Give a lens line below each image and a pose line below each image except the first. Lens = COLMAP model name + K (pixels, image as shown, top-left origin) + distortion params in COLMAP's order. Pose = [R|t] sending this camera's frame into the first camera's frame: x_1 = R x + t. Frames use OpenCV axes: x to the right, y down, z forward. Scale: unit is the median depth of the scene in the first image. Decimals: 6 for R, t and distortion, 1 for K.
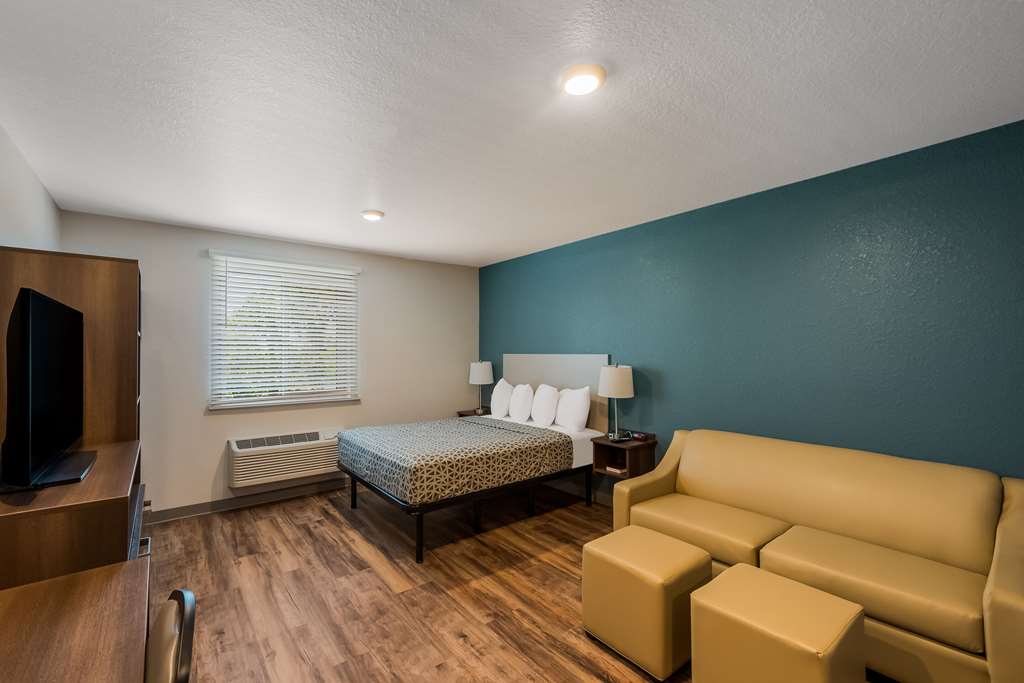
lens RADIAL K [[427.0, 0, 509.3], [0, 427.0, 354.9], [0, 0, 1]] dist [0.002181, 0.000147]
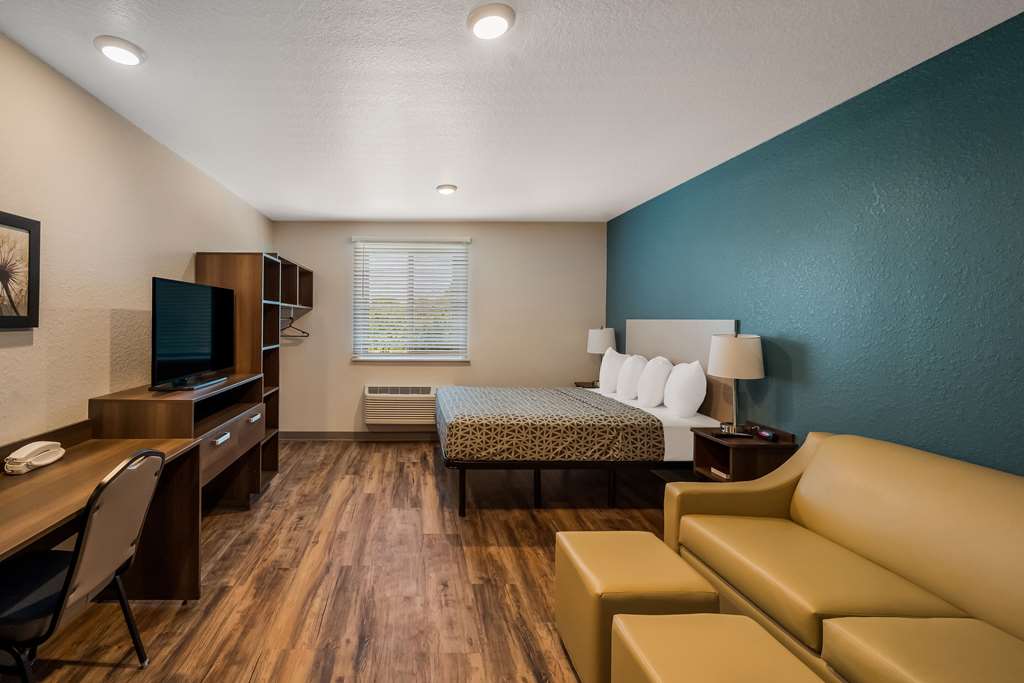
lens RADIAL K [[446.6, 0, 421.7], [0, 446.6, 324.2], [0, 0, 1]] dist [-0.000437, -0.000107]
pose [[0.796311, 0.012959, -0.604749, 0.349168], [-0.009360, 0.999915, 0.009102, 0.005052], [0.604816, -0.001588, 0.796364, 0.063783]]
